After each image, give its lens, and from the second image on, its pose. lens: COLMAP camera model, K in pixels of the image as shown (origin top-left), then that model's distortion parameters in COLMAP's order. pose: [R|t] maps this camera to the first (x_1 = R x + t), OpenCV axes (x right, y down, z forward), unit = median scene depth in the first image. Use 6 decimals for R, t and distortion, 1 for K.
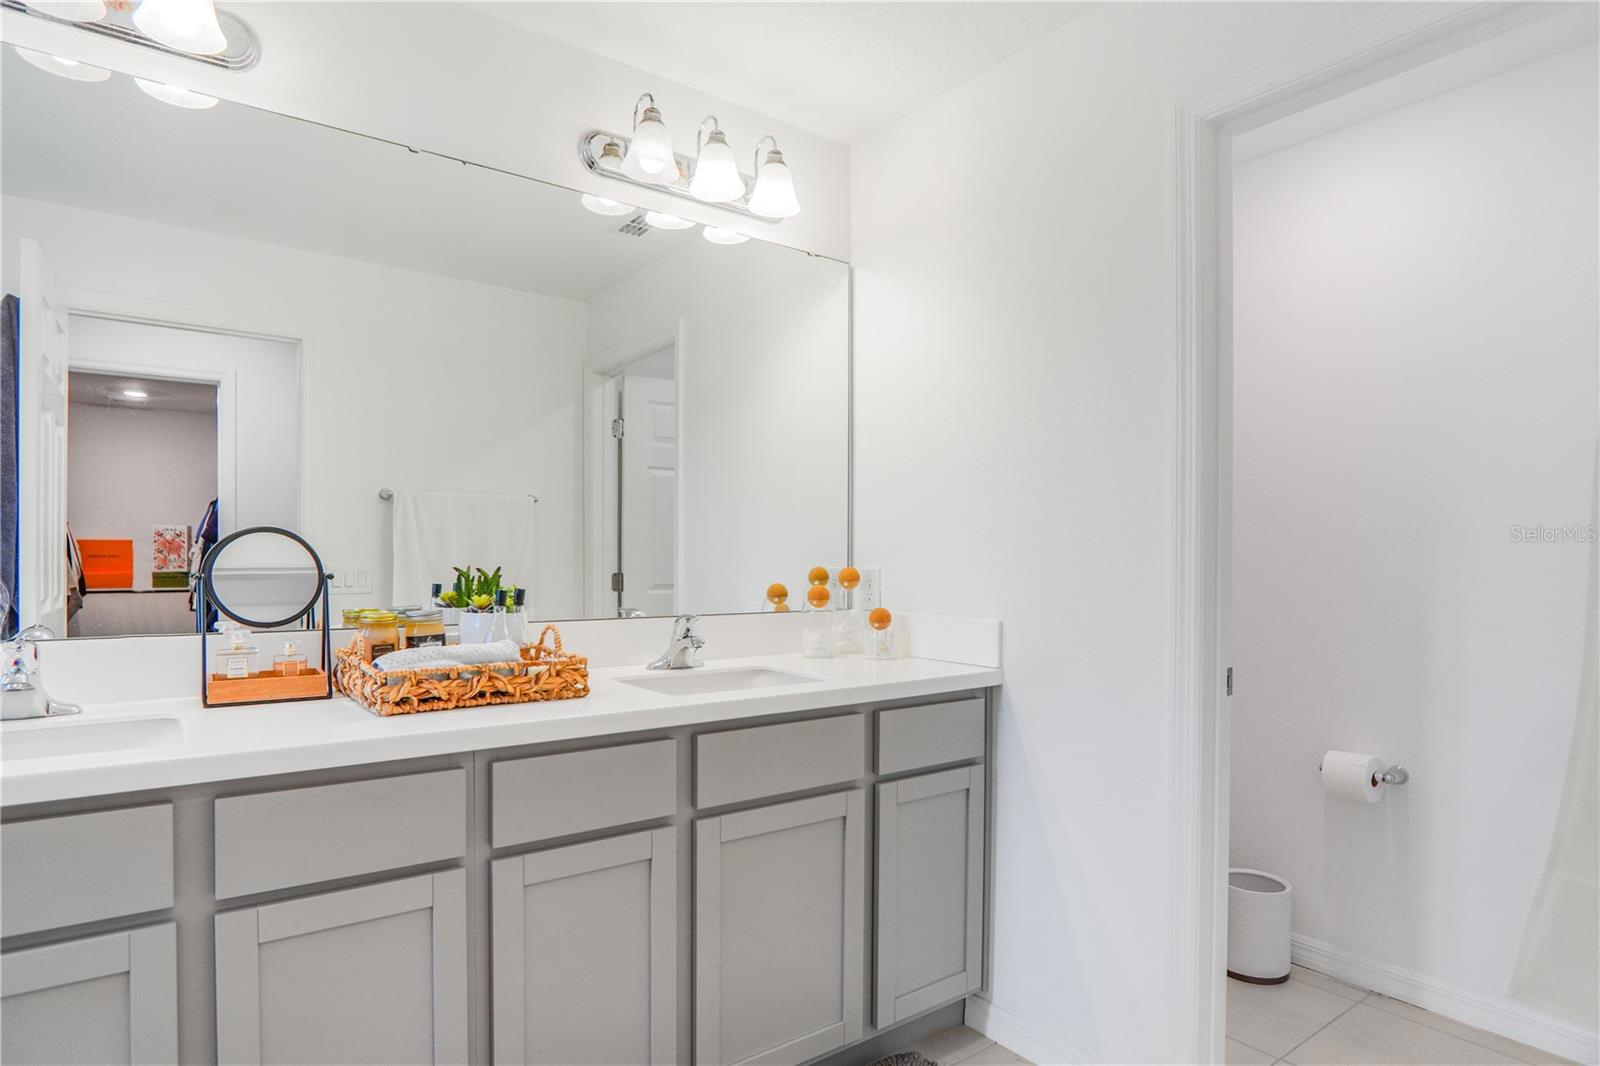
lens RADIAL K [[861.7, 0, 799.2], [0, 861.7, 537.3], [0, 0, 1]] dist [-0.035498, 0.010820]
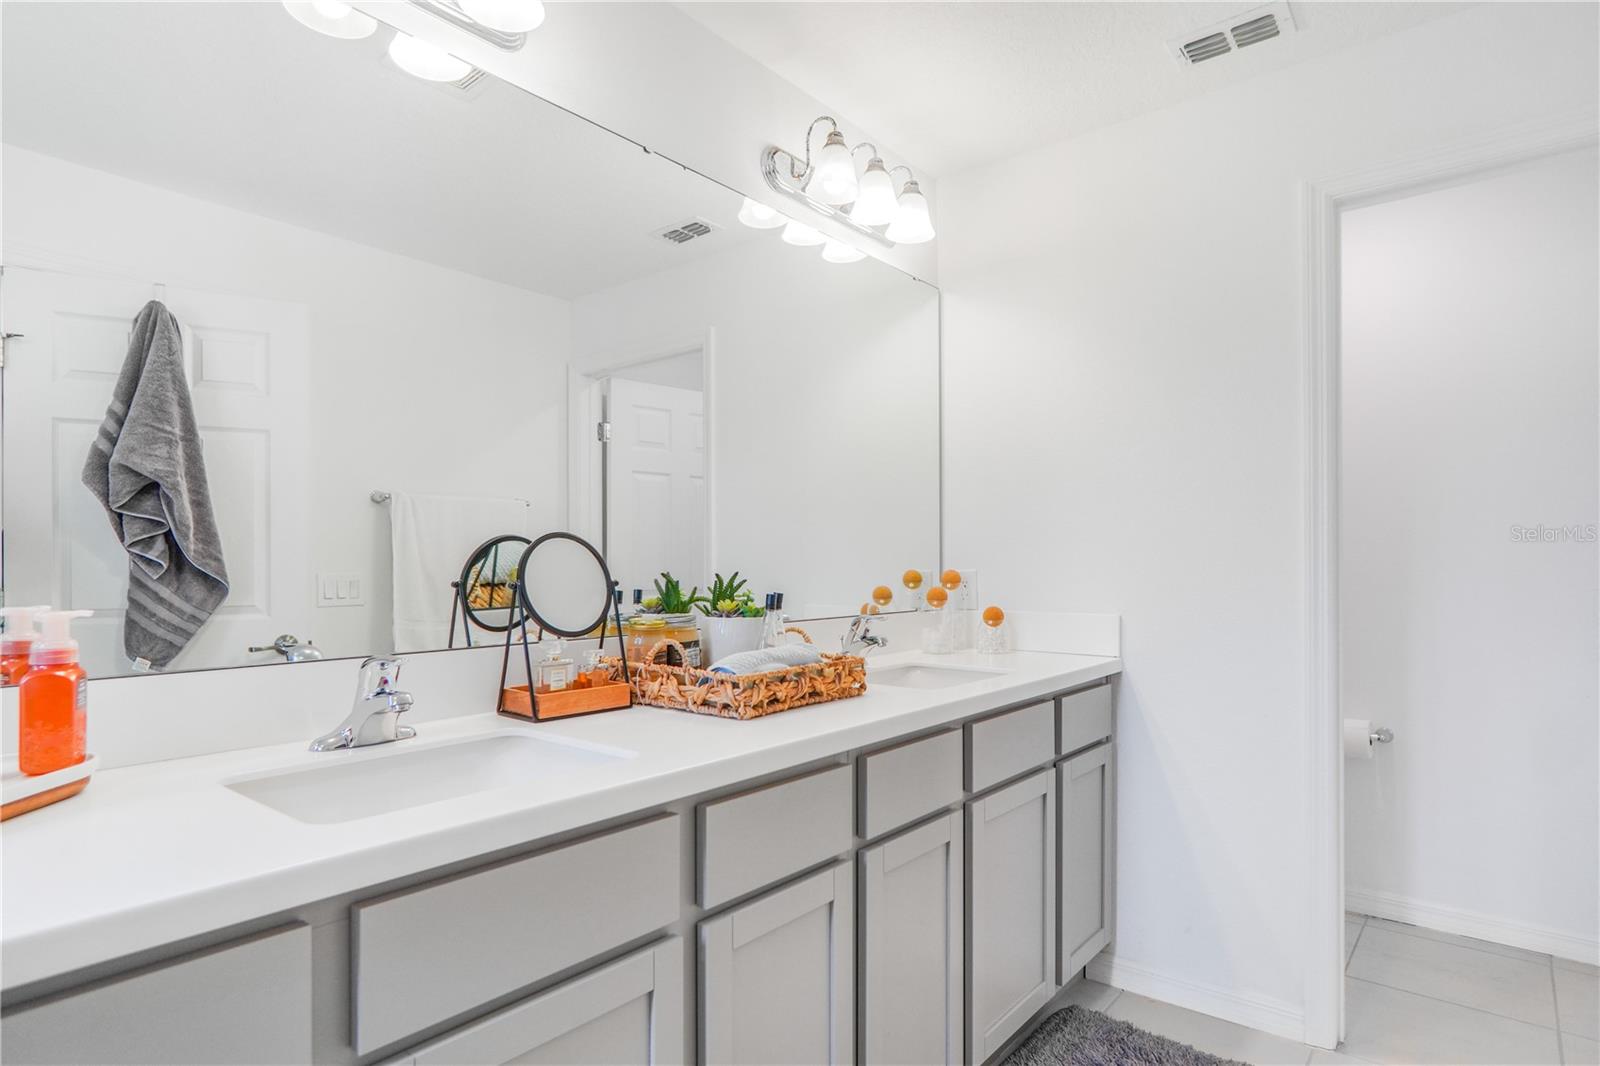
lens RADIAL K [[860.7, 0, 775.0], [0, 860.7, 536.2], [0, 0, 1]] dist [-0.008848, -0.001164]
pose [[0.972525, 0.000430, 0.232797, -0.487672], [0.001086, 0.999979, -0.006385, -0.001314], [-0.232795, 0.006463, 0.972504, -0.002142]]
